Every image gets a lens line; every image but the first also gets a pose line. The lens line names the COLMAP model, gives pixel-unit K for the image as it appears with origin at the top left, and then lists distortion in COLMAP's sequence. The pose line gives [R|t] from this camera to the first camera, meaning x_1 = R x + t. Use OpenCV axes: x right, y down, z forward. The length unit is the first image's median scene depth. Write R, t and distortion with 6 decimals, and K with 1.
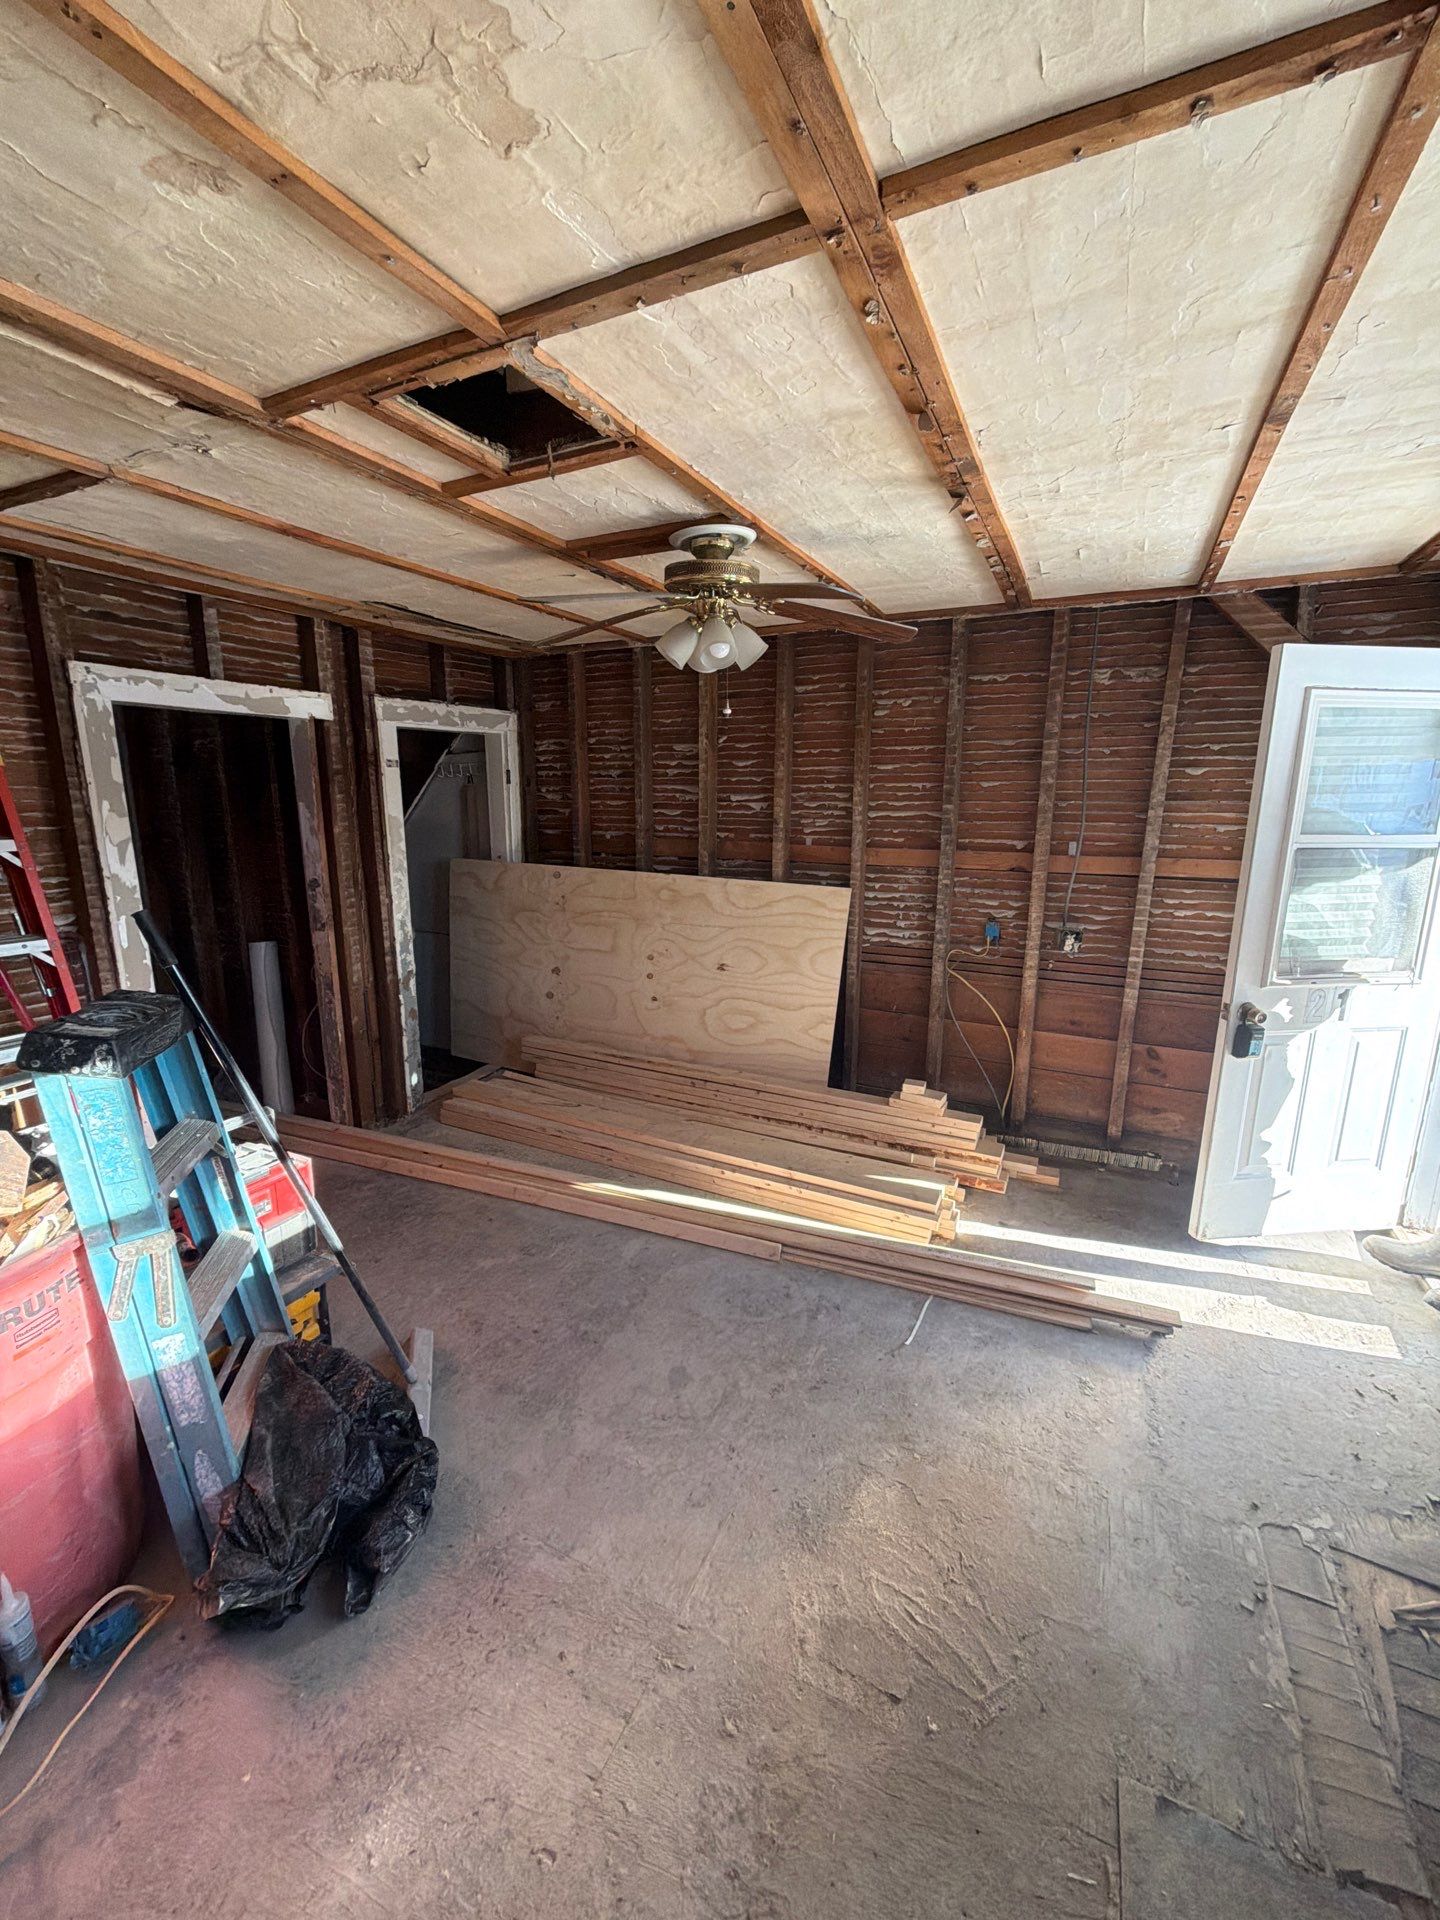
lens RADIAL K [[769.7, 0, 718.5], [0, 769.7, 956.3], [0, 0, 1]] dist [-0.000571, 0.000239]
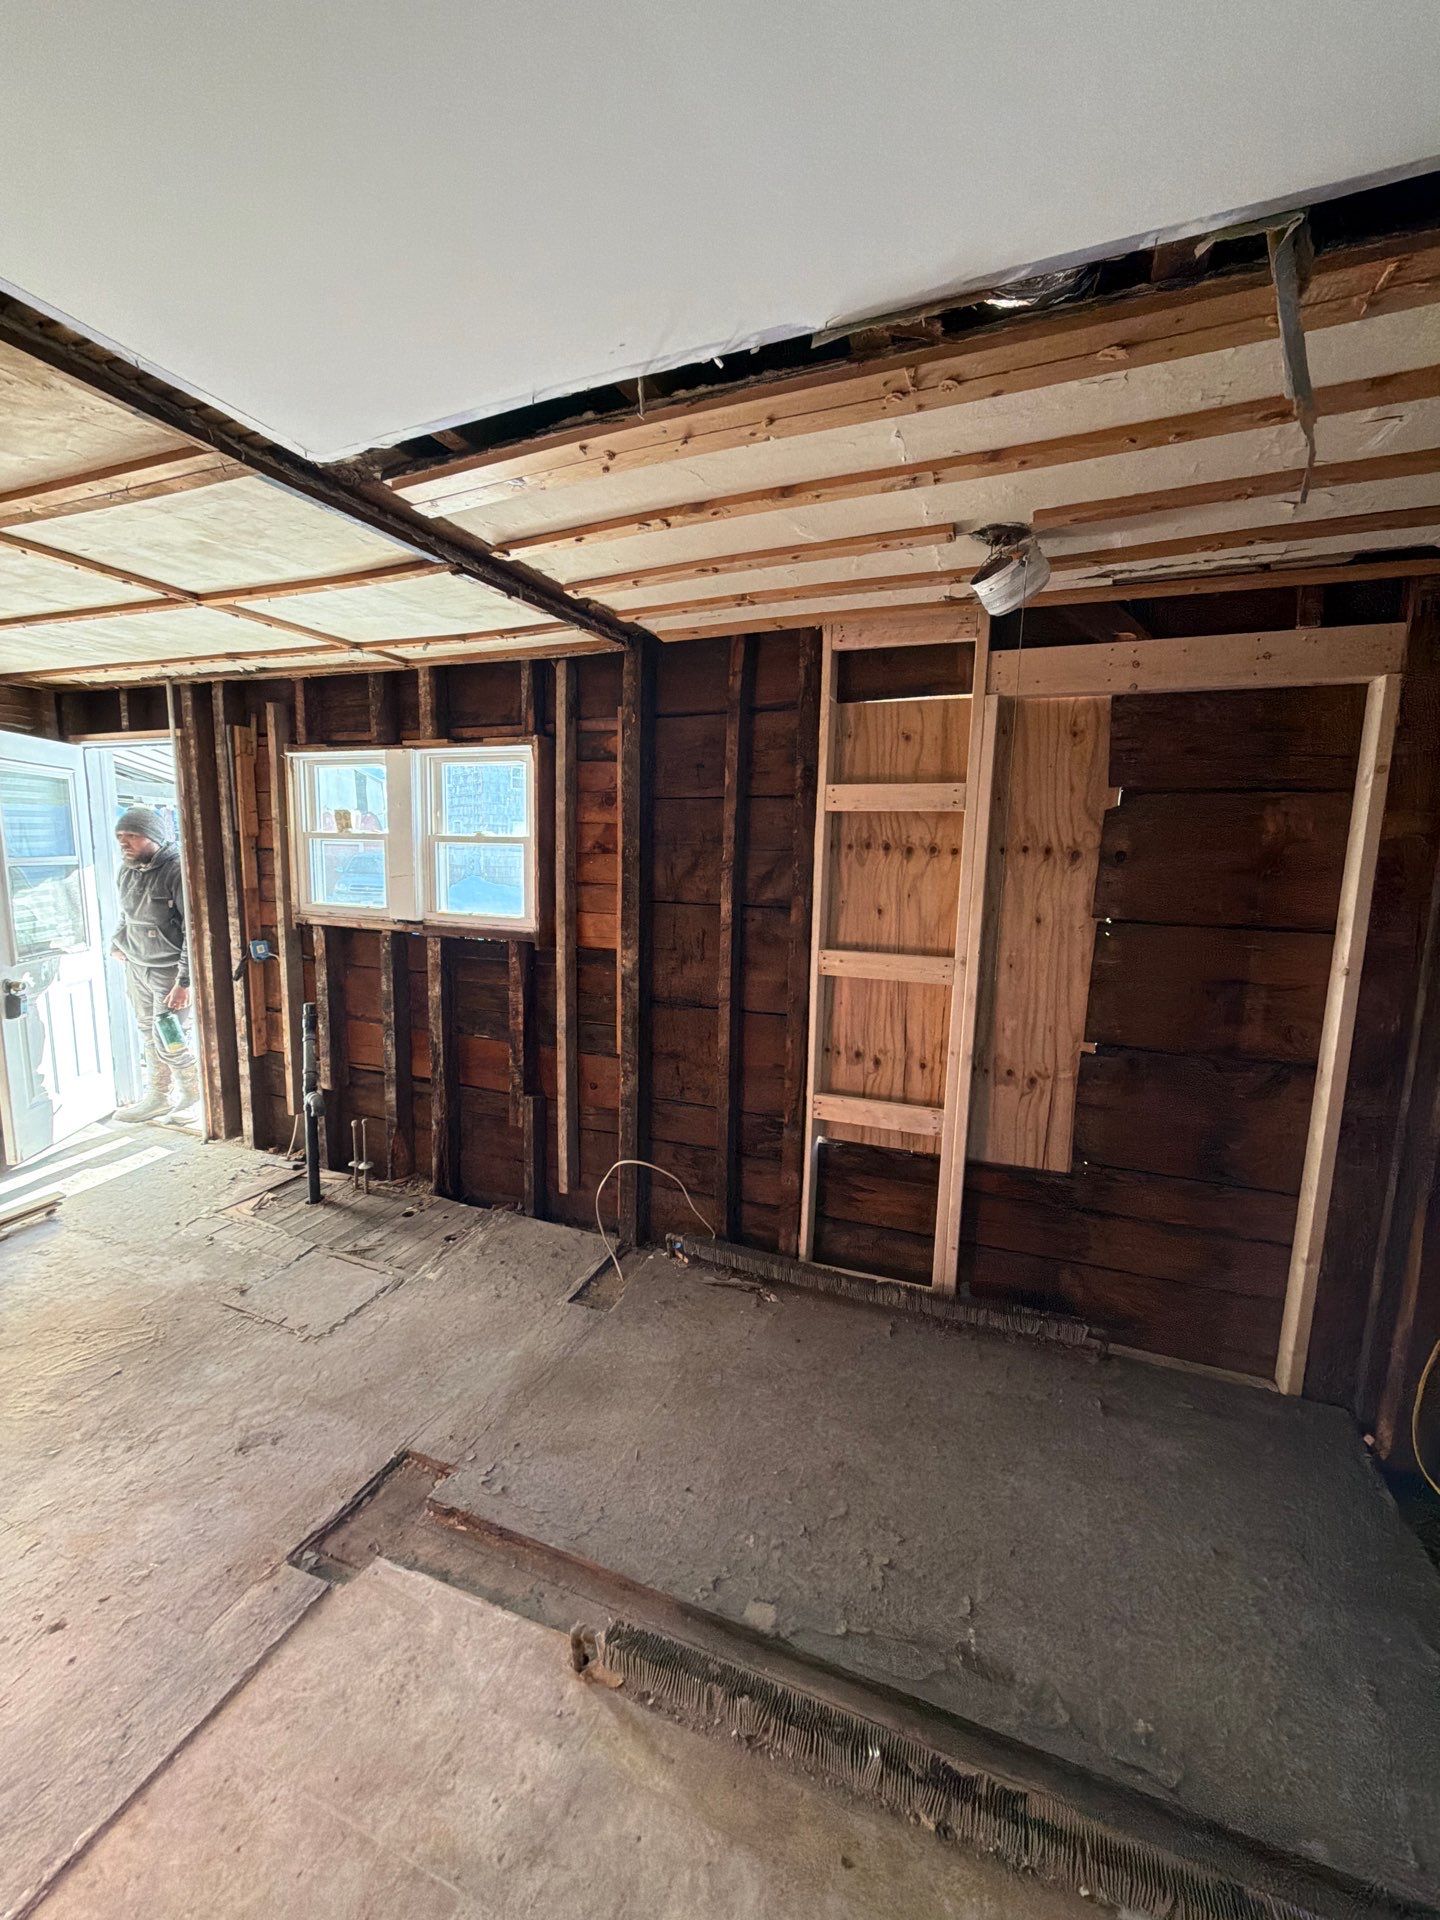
lens RADIAL K [[769.7, 0, 714.9], [0, 769.7, 959.3], [0, 0, 1]] dist [-0.000571, 0.000239]
pose [[-0.064365, -0.144768, 0.987370, -0.764737], [0.186610, 0.970222, 0.154419, 0.051968], [-0.980323, 0.194192, -0.035433, -0.206174]]
